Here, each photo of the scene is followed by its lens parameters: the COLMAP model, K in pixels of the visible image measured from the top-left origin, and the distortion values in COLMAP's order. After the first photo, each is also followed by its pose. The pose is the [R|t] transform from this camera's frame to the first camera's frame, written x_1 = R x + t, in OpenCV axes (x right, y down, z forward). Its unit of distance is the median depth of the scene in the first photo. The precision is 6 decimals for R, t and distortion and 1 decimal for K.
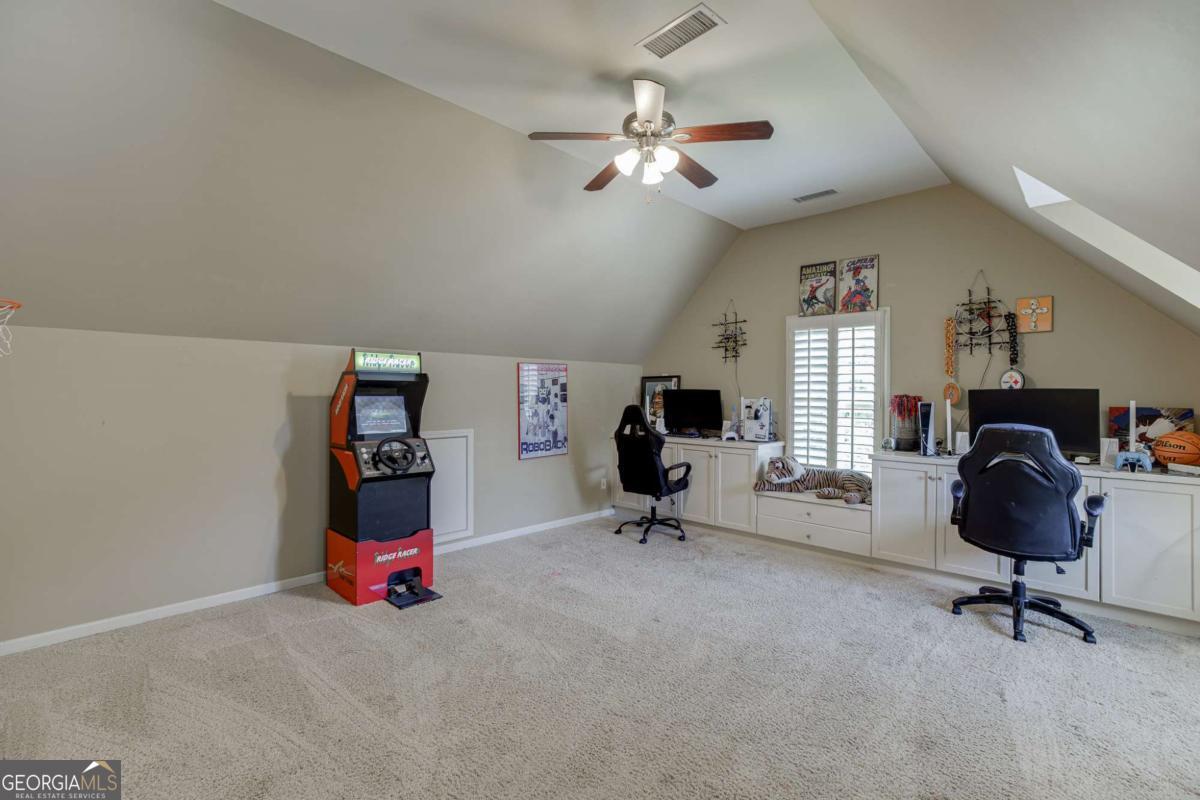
lens RADIAL K [[549.5, 0, 606.5], [0, 549.5, 395.5], [0, 0, 1]] dist [-0.000070, 0.000997]
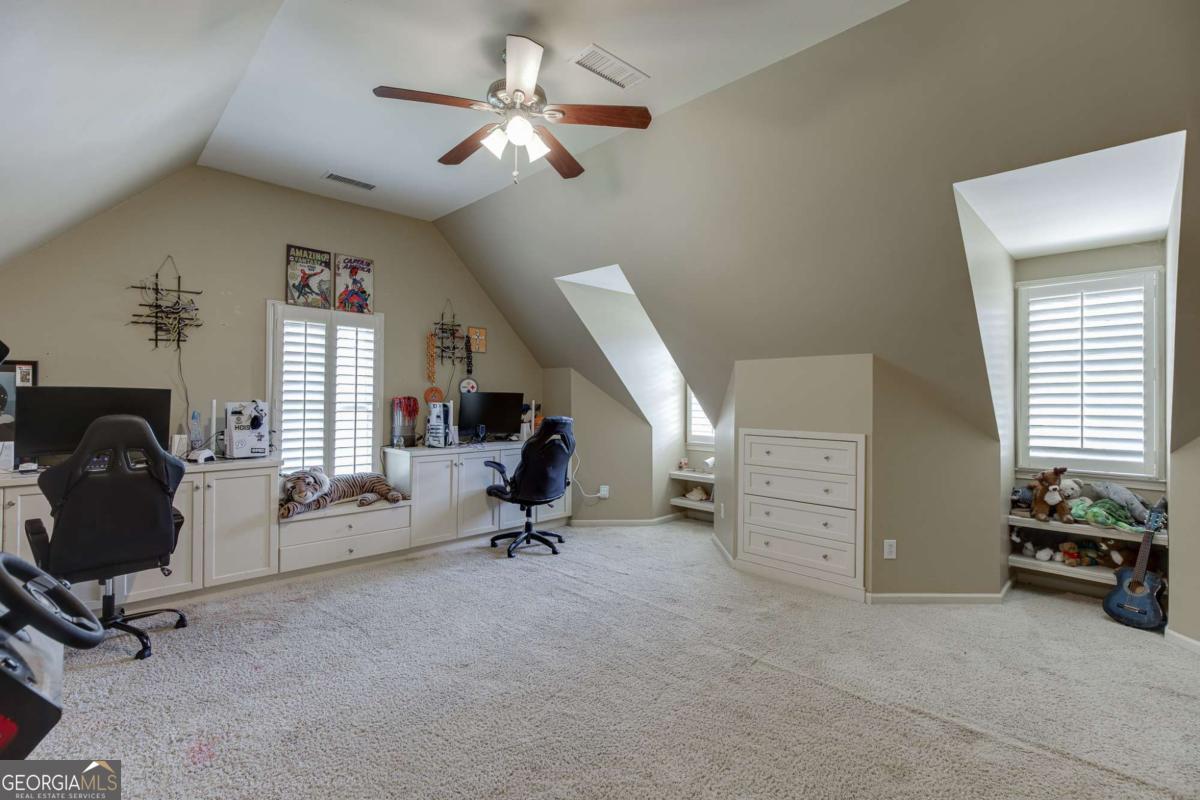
lens RADIAL K [[549.5, 0, 604.0], [0, 549.5, 395.9], [0, 0, 1]] dist [-0.000070, 0.000997]
pose [[0.023845, 0.000738, 0.999715, -0.516349], [-0.000370, 1.000000, -0.000730, -0.001787], [-0.999716, -0.000353, 0.023845, 0.530858]]
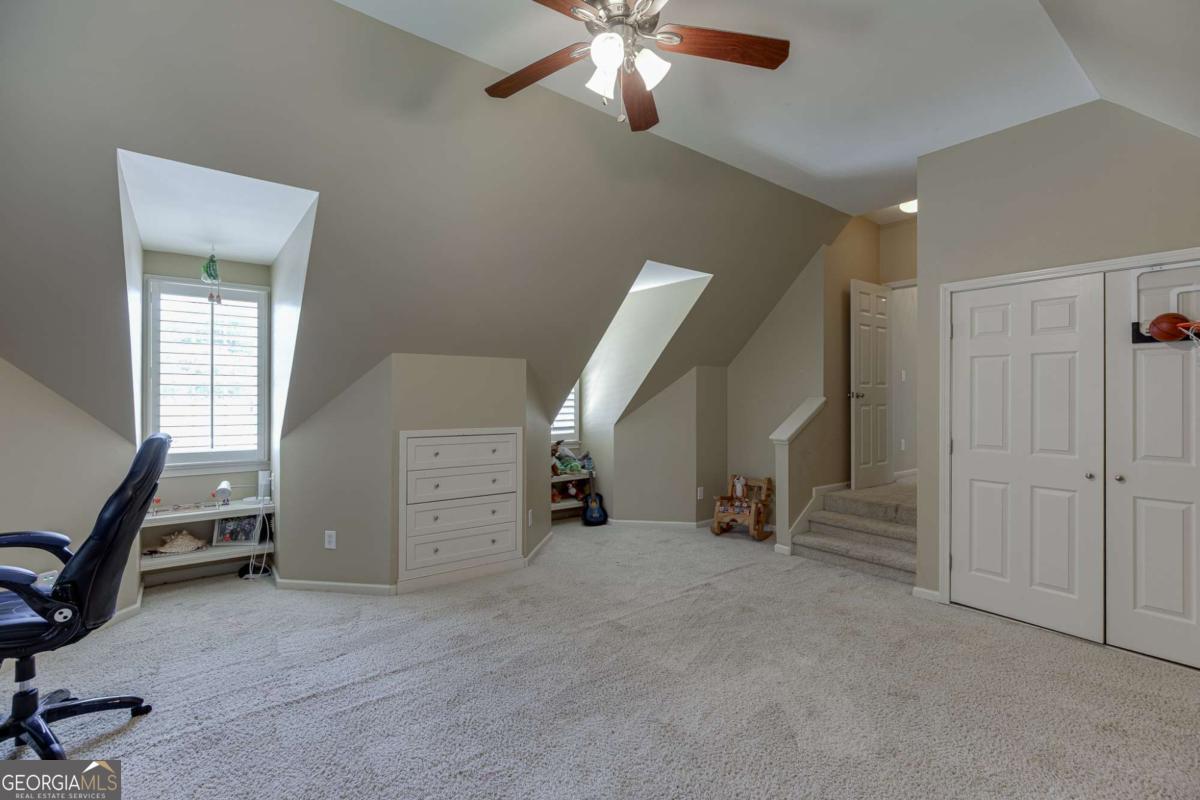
lens RADIAL K [[549.5, 0, 598.3], [0, 549.5, 398.2], [0, 0, 1]] dist [-0.000070, 0.000997]
pose [[-0.989865, -0.003011, 0.141979, 0.003441], [-0.002047, 0.999974, 0.006937, -0.002943], [-0.141996, 0.006576, -0.989845, 1.070887]]
